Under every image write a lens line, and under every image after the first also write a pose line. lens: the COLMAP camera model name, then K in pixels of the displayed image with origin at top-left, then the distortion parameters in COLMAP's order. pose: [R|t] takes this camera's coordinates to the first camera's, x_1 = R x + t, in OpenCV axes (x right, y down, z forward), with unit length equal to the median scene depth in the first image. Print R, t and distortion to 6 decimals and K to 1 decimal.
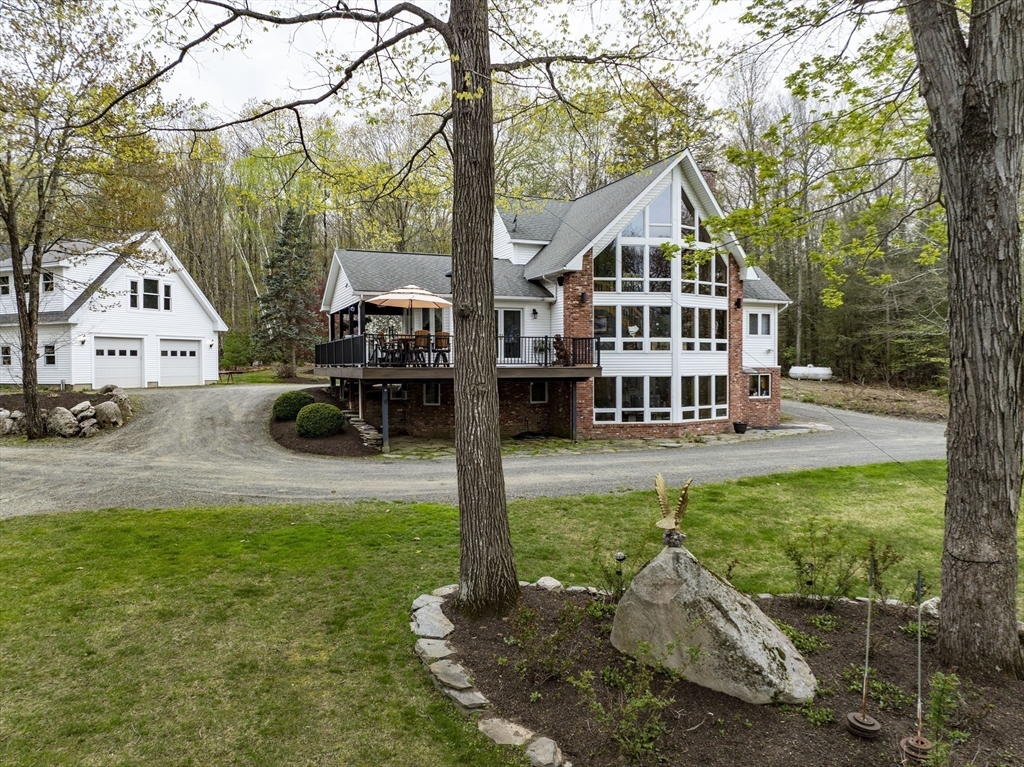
lens RADIAL K [[720.5, 0, 511.3], [0, 720.5, 380.1], [0, 0, 1]] dist [-0.036180, -0.005760]
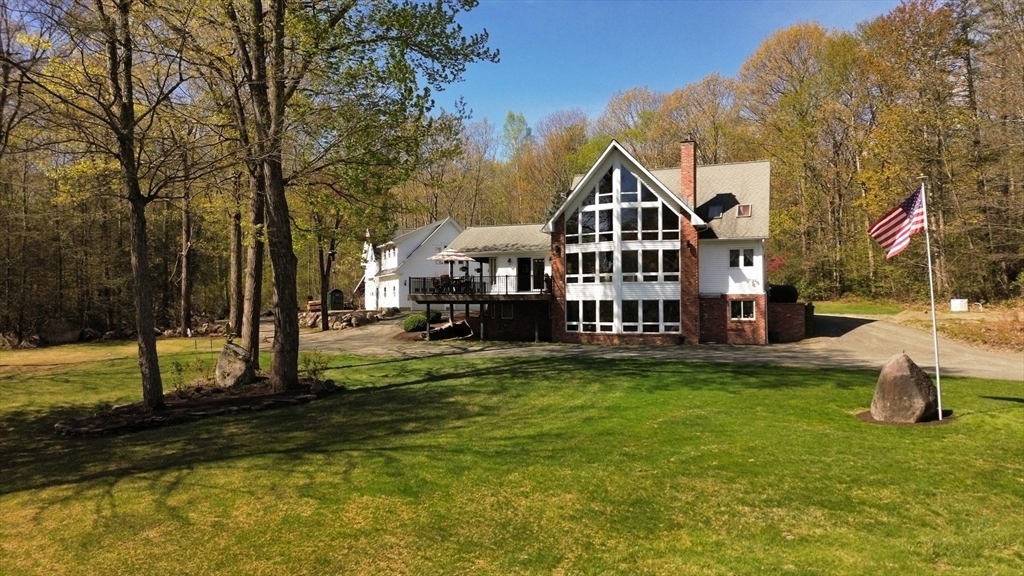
lens RADIAL K [[744.0, 0, 506.3], [0, 744.0, 289.7], [0, 0, 1]] dist [0.085242, 0.000530]
pose [[0.717300, -0.015410, -0.696594, 1.089835], [-0.012399, 0.999315, -0.034874, 0.027427], [0.696654, 0.033652, 0.716617, -0.197015]]
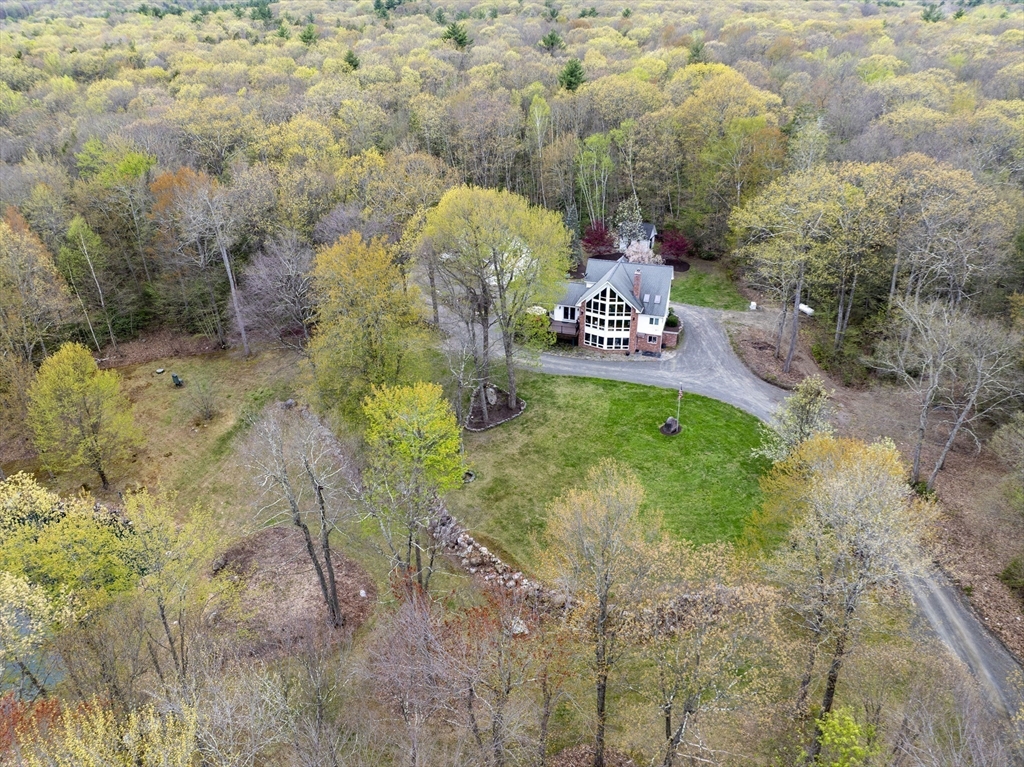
lens RADIAL K [[720.5, 0, 517.3], [0, 720.5, 380.6], [0, 0, 1]] dist [-0.036180, -0.005760]
pose [[0.761856, 0.300604, -0.573771, 2.035634], [-0.013983, 0.893221, 0.449400, -1.432855], [0.647596, -0.334355, 0.684709, -1.841234]]
